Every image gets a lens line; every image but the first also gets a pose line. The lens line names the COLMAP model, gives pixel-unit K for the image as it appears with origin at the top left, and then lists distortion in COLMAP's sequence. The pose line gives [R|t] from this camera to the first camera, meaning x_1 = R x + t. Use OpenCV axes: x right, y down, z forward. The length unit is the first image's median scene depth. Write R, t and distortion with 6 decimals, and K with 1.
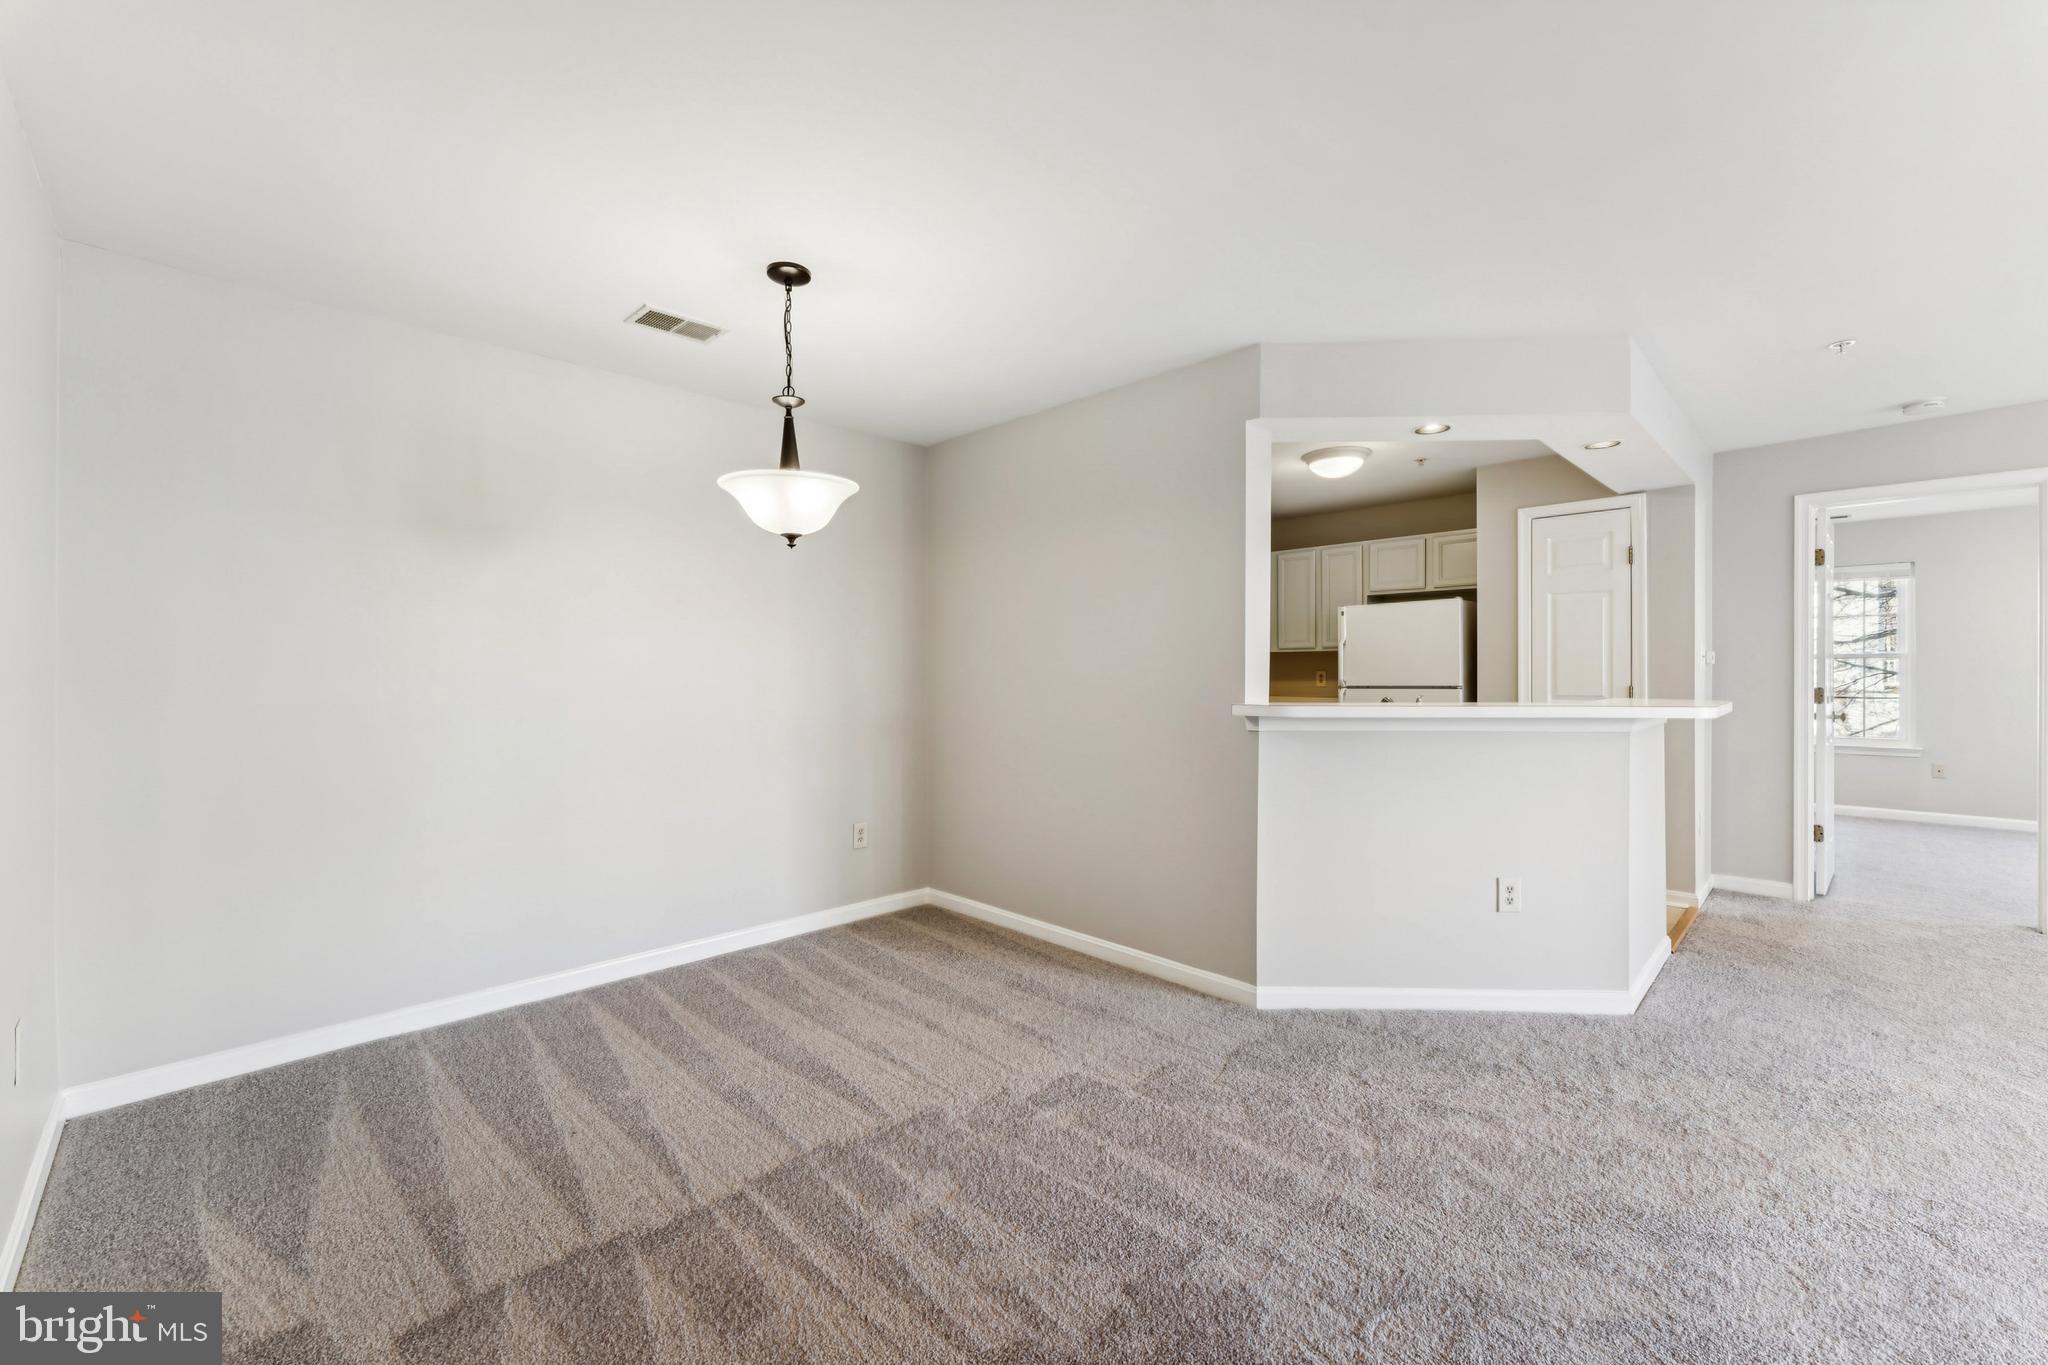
lens RADIAL K [[825.0, 0, 1029.5], [0, 825.0, 684.0], [0, 0, 1]] dist [0.000449, 0.000052]
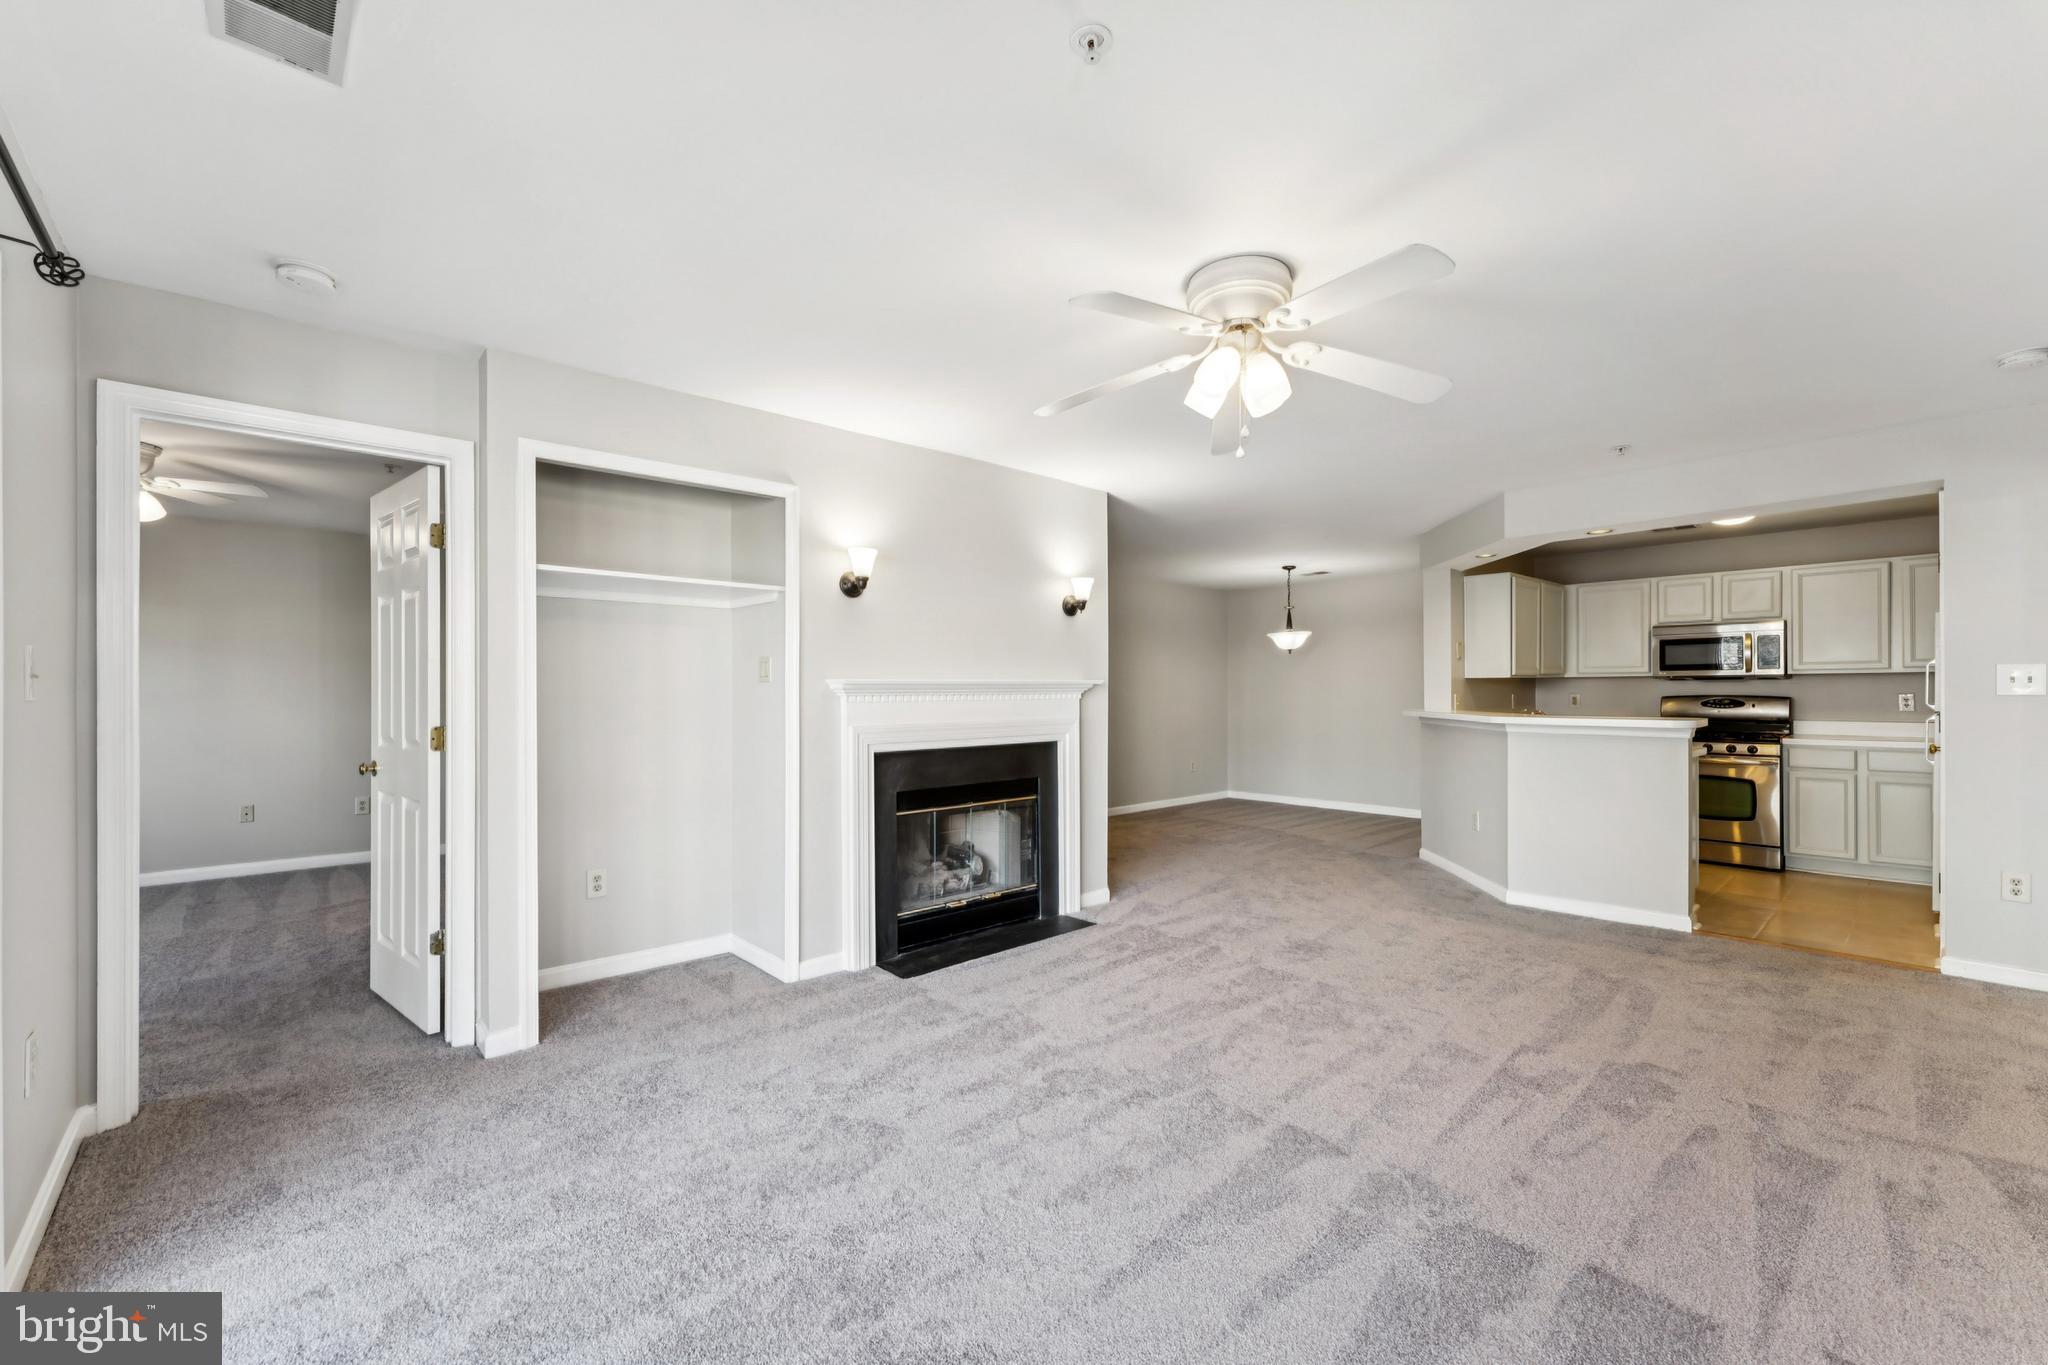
lens RADIAL K [[840.7, 0, 1028.2], [0, 840.7, 689.7], [0, 0, 1]] dist [0.009889, 0.000066]
pose [[-0.045849, -0.000223, -0.998948, 2.457399], [-0.013124, 0.999914, 0.000379, -0.013550], [0.998862, 0.013128, -0.045848, 0.125595]]
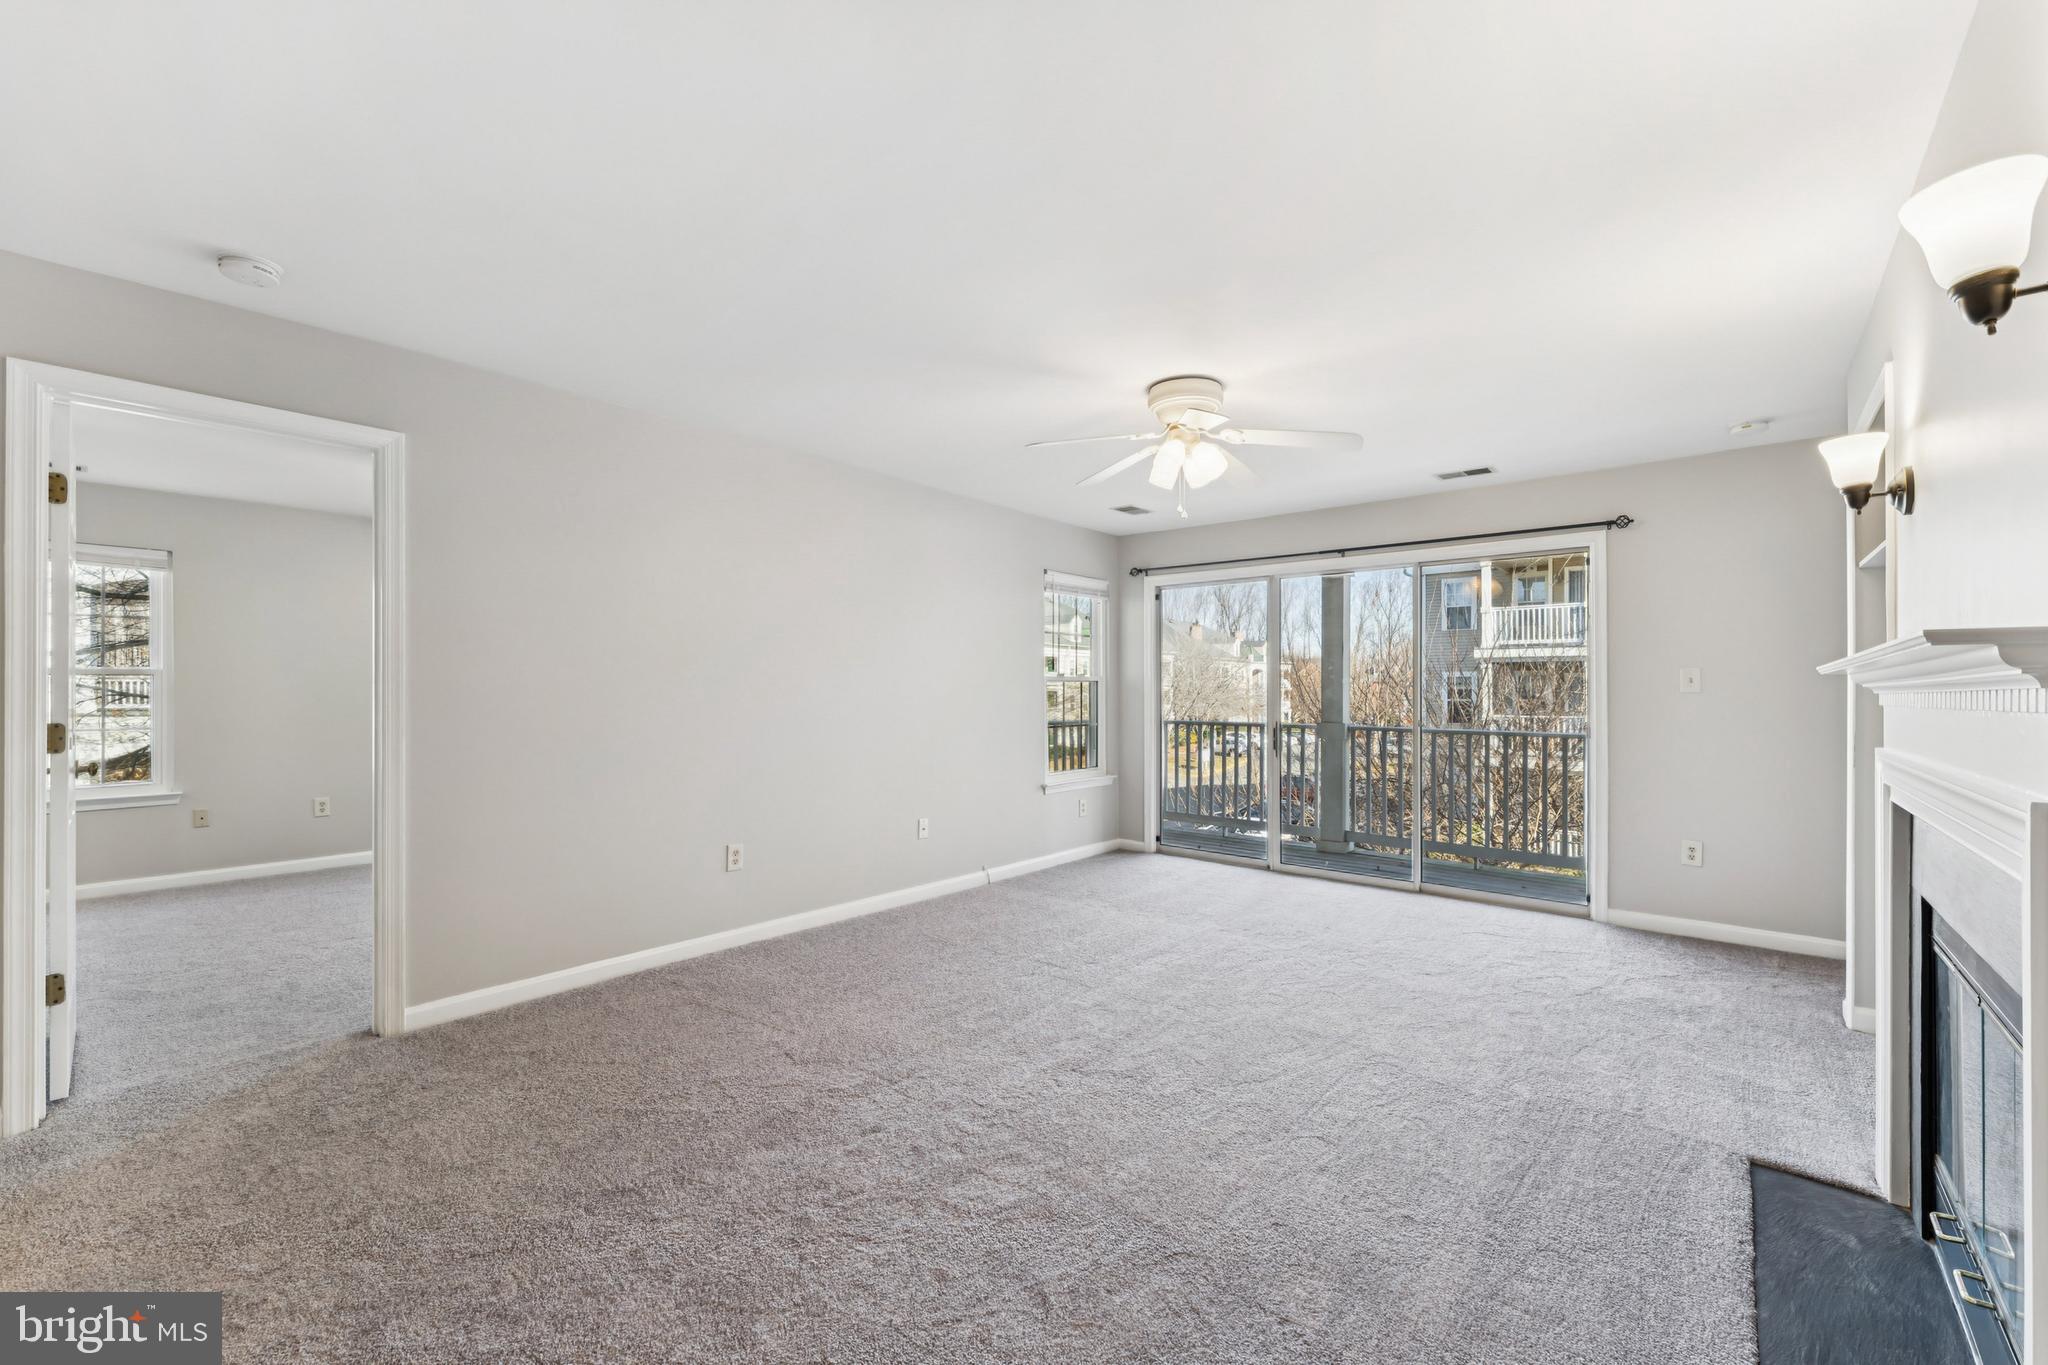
lens RADIAL K [[828.9, 0, 1023.5], [0, 828.9, 679.1], [0, 0, 1]] dist [0.002200, -0.000305]
pose [[-0.079099, 0.017112, 0.996720, 0.523357], [0.013913, 0.999774, -0.016060, -0.010793], [-0.996770, 0.012597, -0.079319, 0.596773]]
